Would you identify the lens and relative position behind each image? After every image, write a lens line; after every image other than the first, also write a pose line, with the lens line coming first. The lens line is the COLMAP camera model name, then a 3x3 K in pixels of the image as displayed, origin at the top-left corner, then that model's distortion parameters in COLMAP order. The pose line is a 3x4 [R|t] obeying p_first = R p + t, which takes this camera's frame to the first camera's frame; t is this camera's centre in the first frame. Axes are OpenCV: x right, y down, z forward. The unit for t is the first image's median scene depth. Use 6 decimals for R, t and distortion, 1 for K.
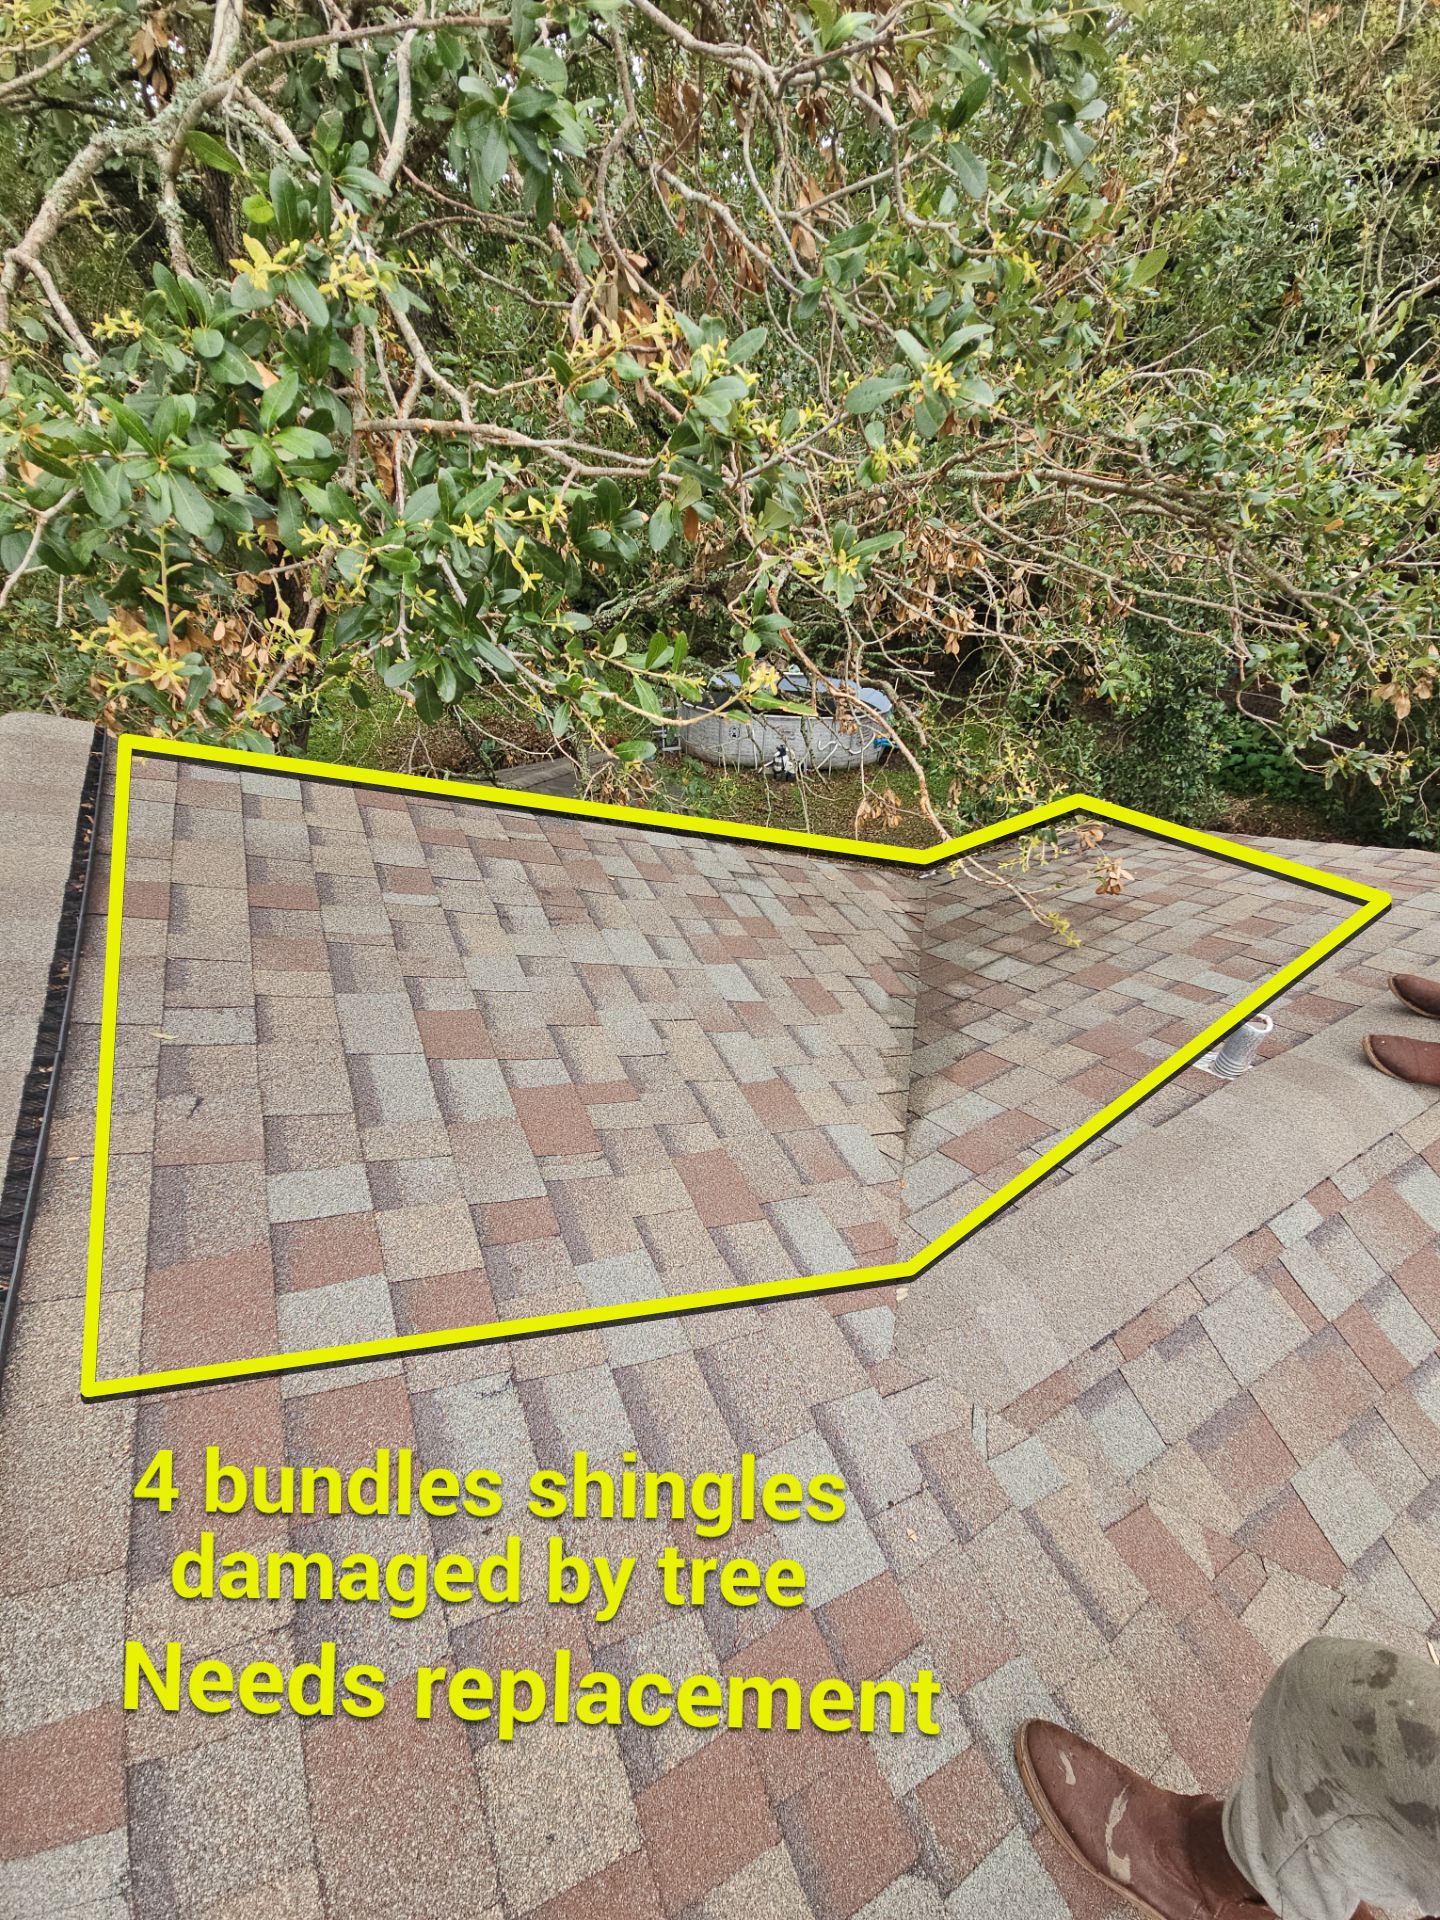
lens RADIAL K [[790.2, 0, 720.0], [0, 790.2, 960.0], [0, 0, 1]] dist [0.003124, -0.000533]
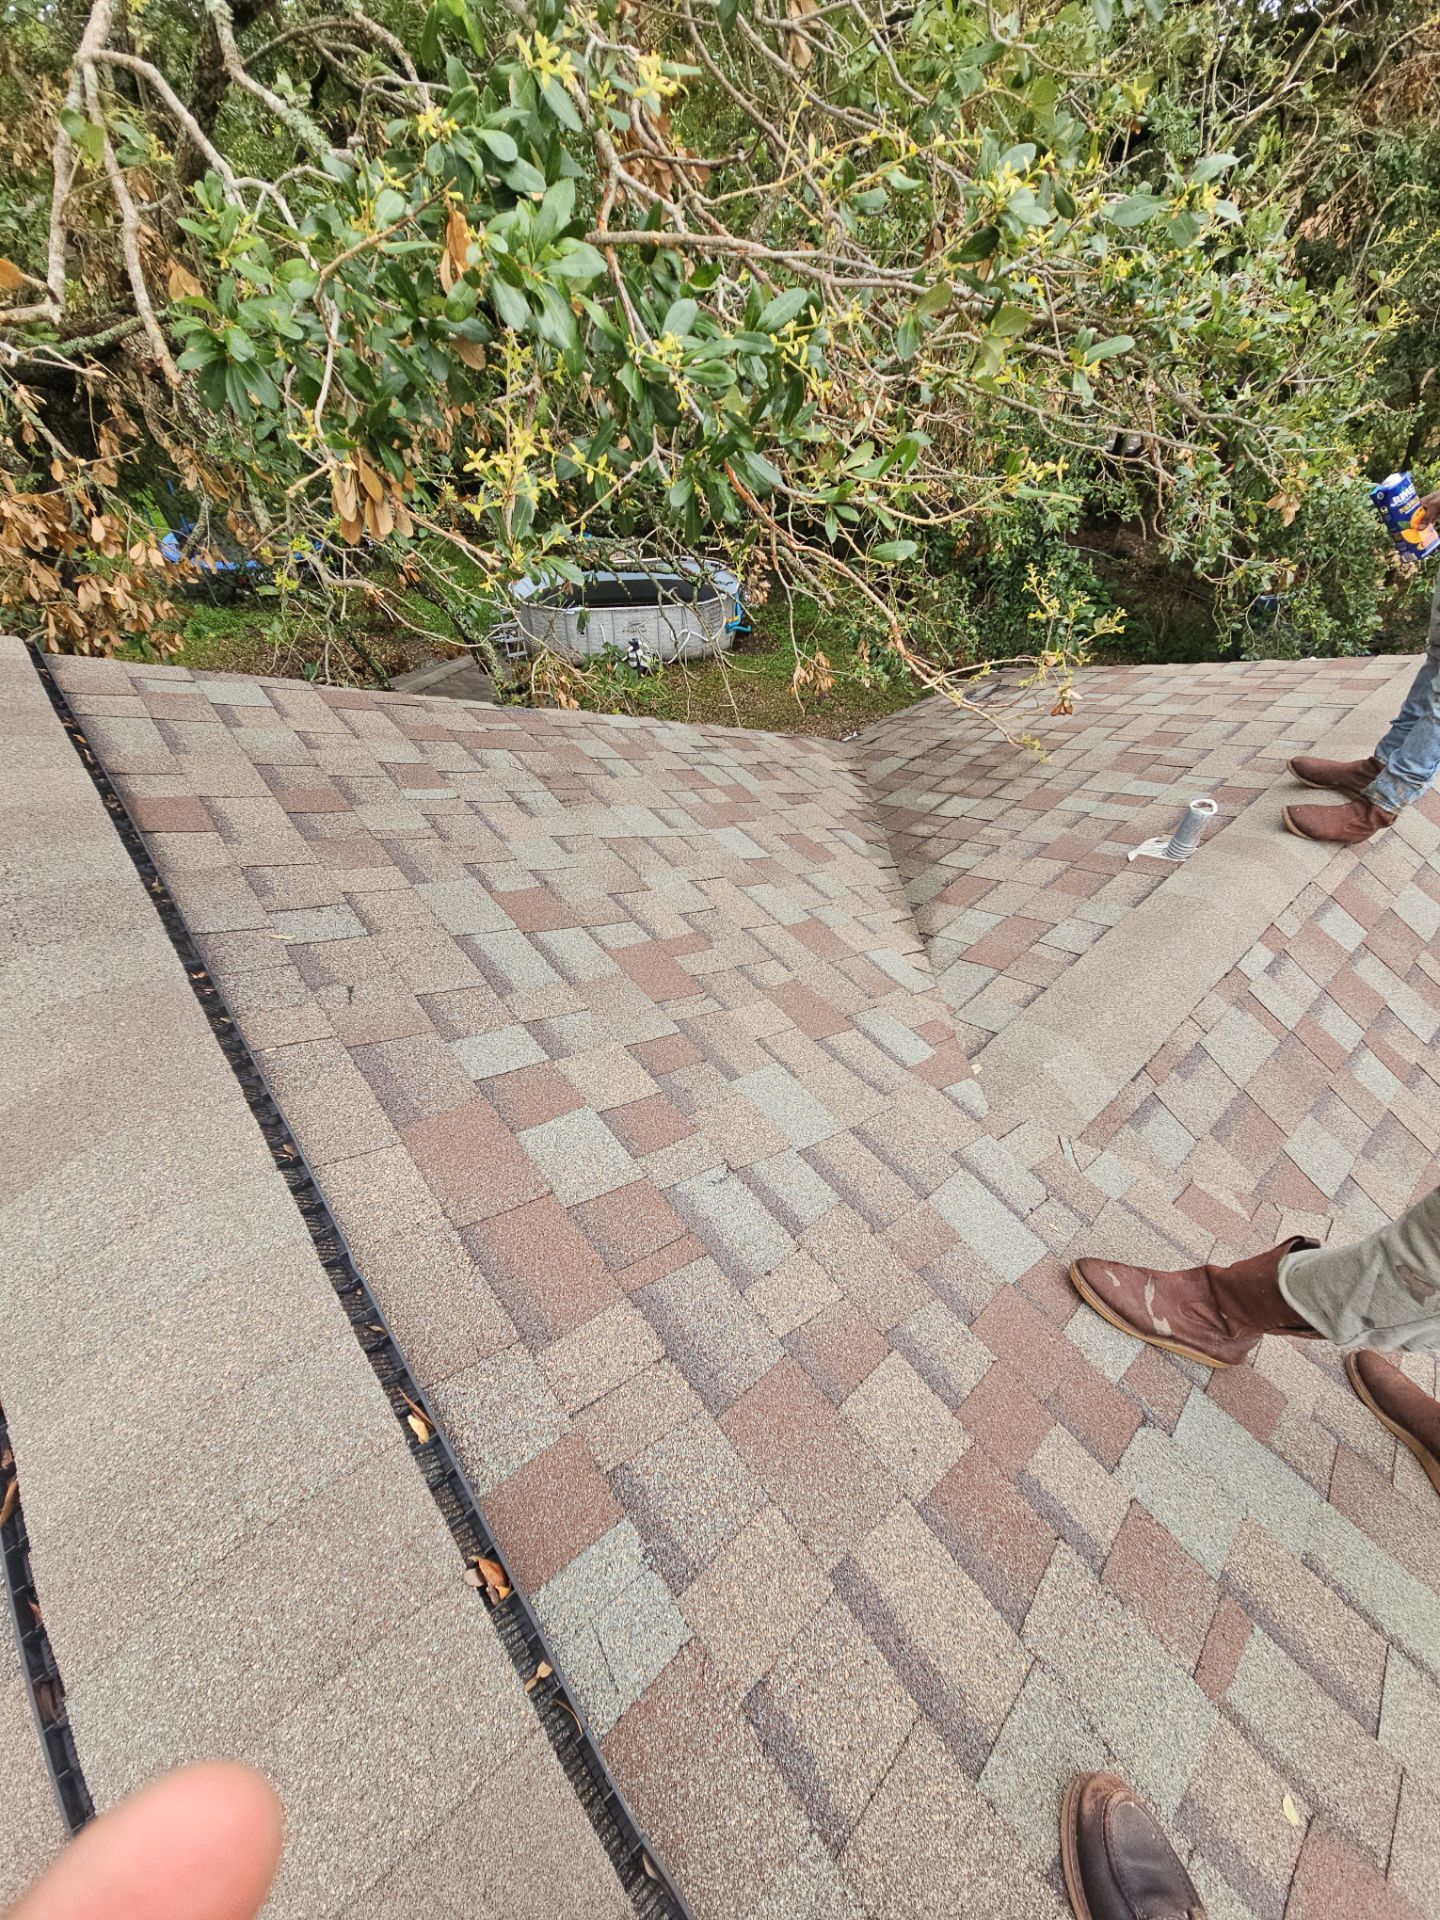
lens RADIAL K [[786.5, 0, 720.0], [0, 786.5, 960.0], [0, 0, 1]] dist [-0.002890, 0.003335]
pose [[0.974984, -0.155961, 0.158378, -0.282360], [0.136428, 0.982404, 0.127551, 0.062993], [-0.175484, -0.102753, 0.979105, -0.047871]]
